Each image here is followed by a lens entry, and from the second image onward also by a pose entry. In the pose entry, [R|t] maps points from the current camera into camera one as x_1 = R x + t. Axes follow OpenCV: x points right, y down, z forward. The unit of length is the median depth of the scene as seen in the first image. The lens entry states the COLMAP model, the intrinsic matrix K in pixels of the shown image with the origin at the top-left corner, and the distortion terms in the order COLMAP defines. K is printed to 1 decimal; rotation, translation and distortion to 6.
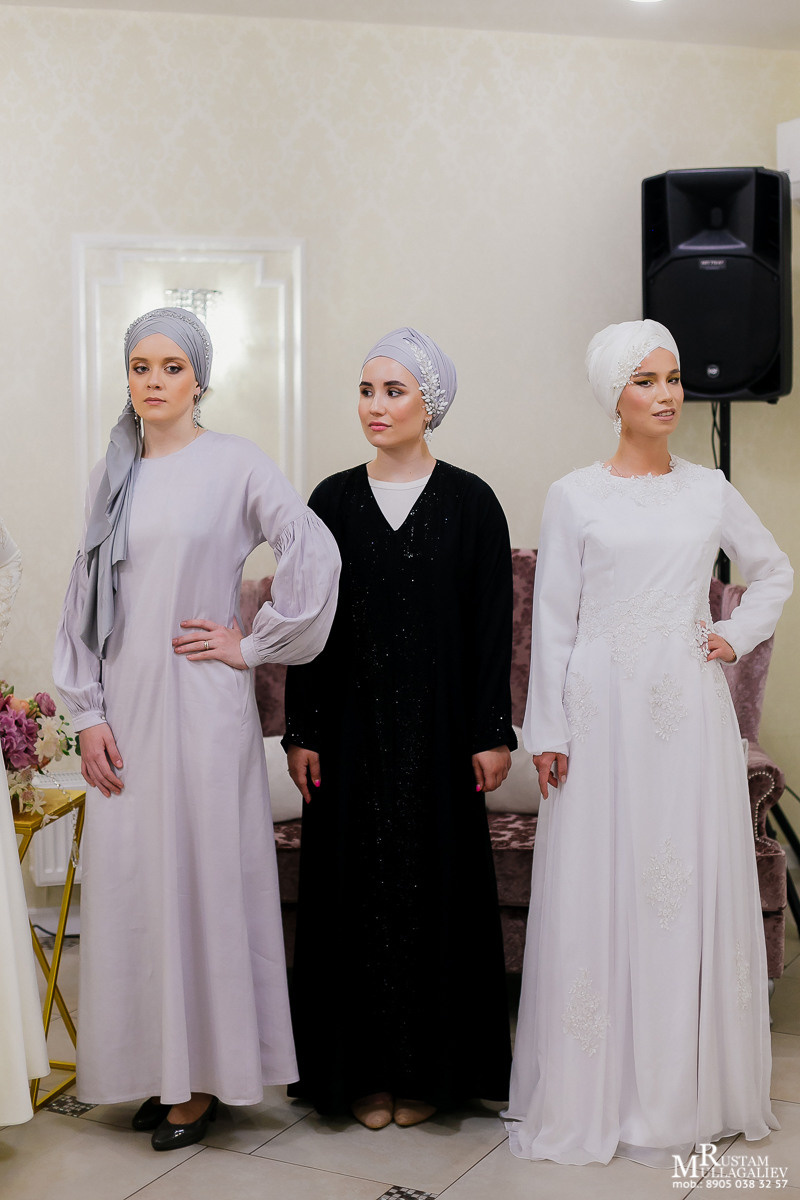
lens RADIAL K [[1838.5, 0, 403.6], [0, 1838.5, 605.1], [0, 0, 1]] dist [-0.121615, 0.000000]
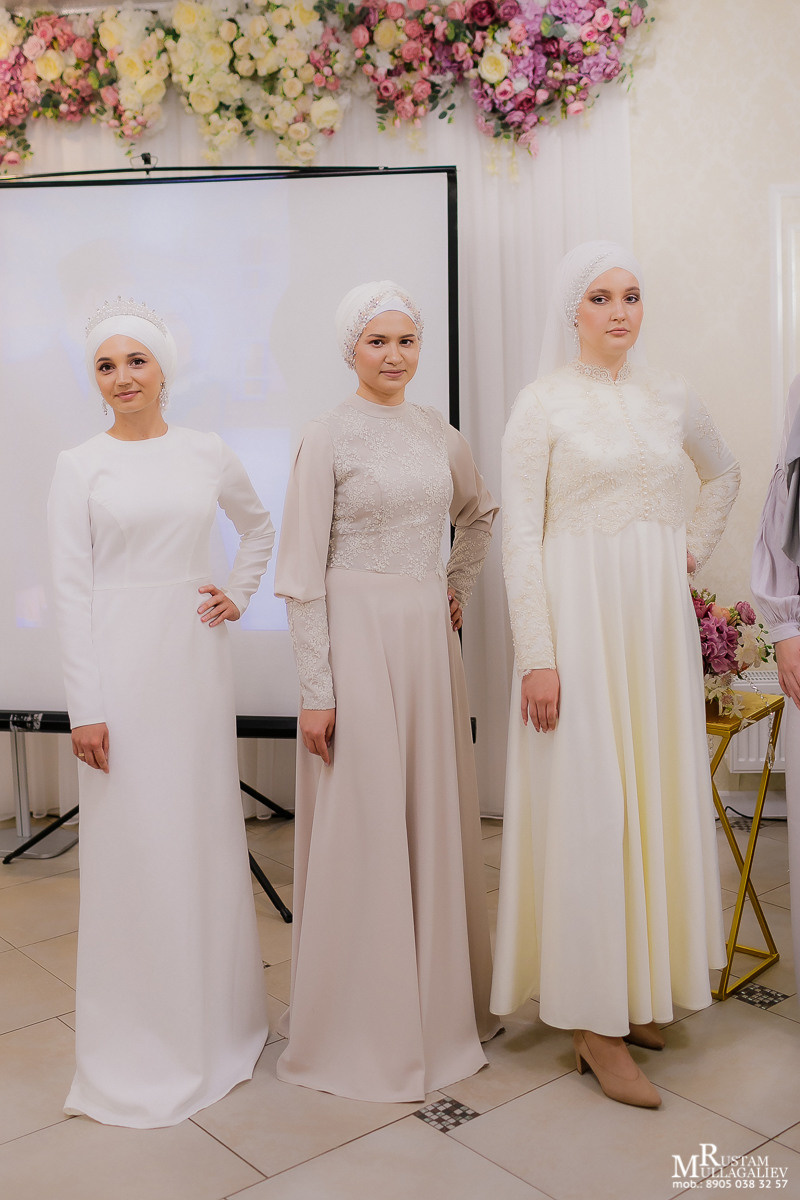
lens RADIAL K [[1405.9, 0, 421.6], [0, 1405.9, 570.5], [0, 0, 1]] dist [-0.039198, 0.000000]
pose [[0.916119, 0.022055, -0.400299, -0.044629], [-0.009023, 0.999367, 0.034410, 0.004076], [0.400805, -0.027912, 0.915738, 0.189668]]
